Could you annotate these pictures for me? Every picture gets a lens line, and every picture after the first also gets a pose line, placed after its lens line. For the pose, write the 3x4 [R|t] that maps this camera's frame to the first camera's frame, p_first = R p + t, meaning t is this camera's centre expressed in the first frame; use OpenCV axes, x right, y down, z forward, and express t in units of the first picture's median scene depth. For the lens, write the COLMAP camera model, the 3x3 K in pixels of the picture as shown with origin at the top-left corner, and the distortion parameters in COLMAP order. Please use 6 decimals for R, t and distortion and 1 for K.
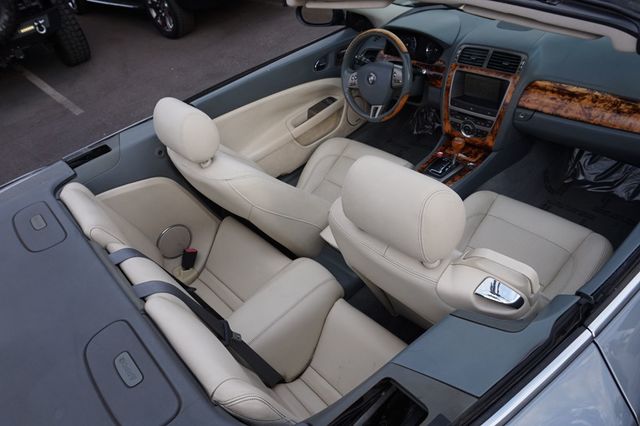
lens RADIAL K [[436.1, 0, 315.3], [0, 436.1, 215.3], [0, 0, 1]] dist [-0.044217, 0.038165]
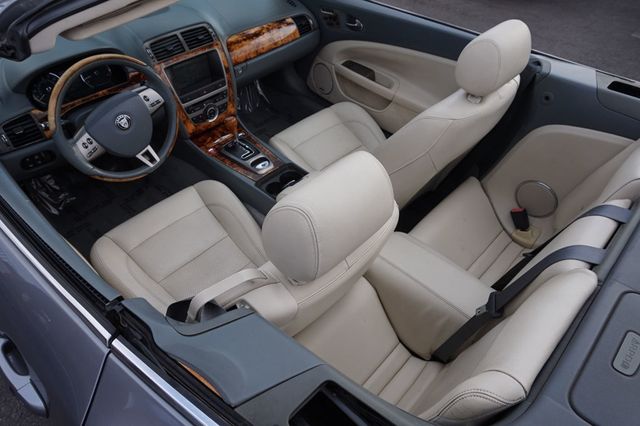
lens RADIAL K [[436.1, 0, 325.6], [0, 436.1, 214.2], [0, 0, 1]] dist [-0.044217, 0.038165]
pose [[-0.098532, -0.568420, 0.816817, -0.590411], [0.629807, 0.599889, 0.493433, -0.377086], [-0.770477, 0.563056, 0.298887, 0.633501]]
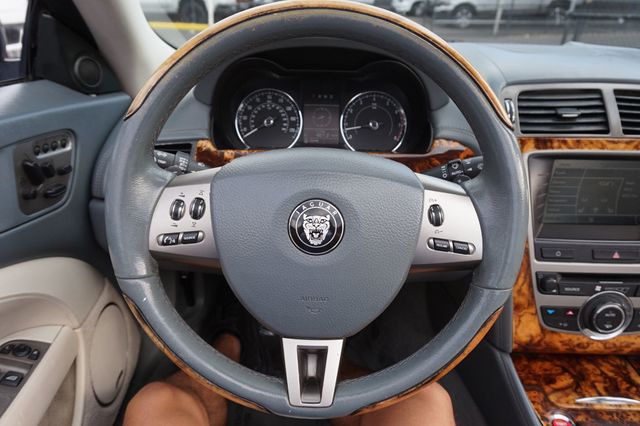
lens RADIAL K [[436.1, 0, 320.5], [0, 436.1, 212.5], [0, 0, 1]] dist [-0.044217, 0.038165]
pose [[0.663251, -0.131742, 0.736710, -0.021049], [0.373496, 0.911302, -0.173291, -0.292341], [-0.648536, 0.390093, 0.653627, 0.887685]]
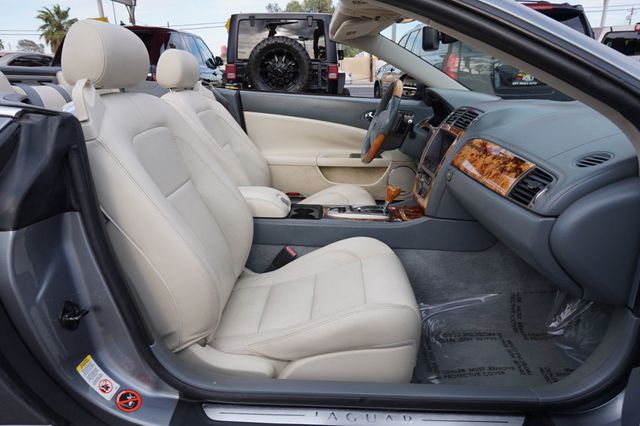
lens RADIAL K [[436.1, 0, 320.4], [0, 436.1, 210.7], [0, 0, 1]] dist [-0.044217, 0.038165]
pose [[0.705449, 0.376062, -0.600766, 0.745940], [-0.558398, 0.816921, -0.144330, 0.075583], [0.436501, 0.437284, 0.786288, 0.243966]]
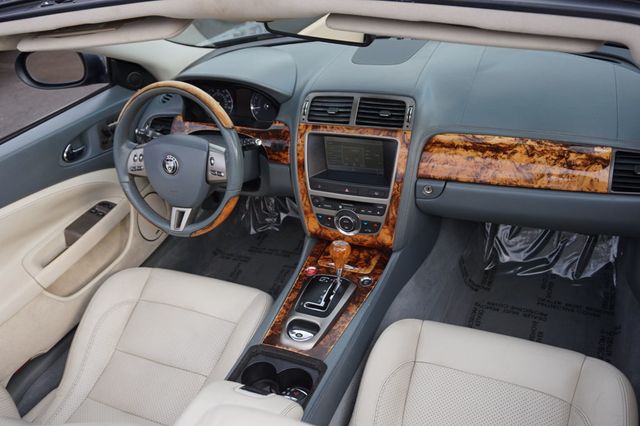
lens RADIAL K [[560.8, 0, 316.8], [0, 560.8, 212.7], [0, 0, 1]] dist [-0.005848, 0.005467]
pose [[0.919421, -0.161436, 0.358614, 0.032893], [0.226771, 0.962628, -0.148058, -0.104640], [-0.321310, 0.217451, 0.921669, 0.282051]]
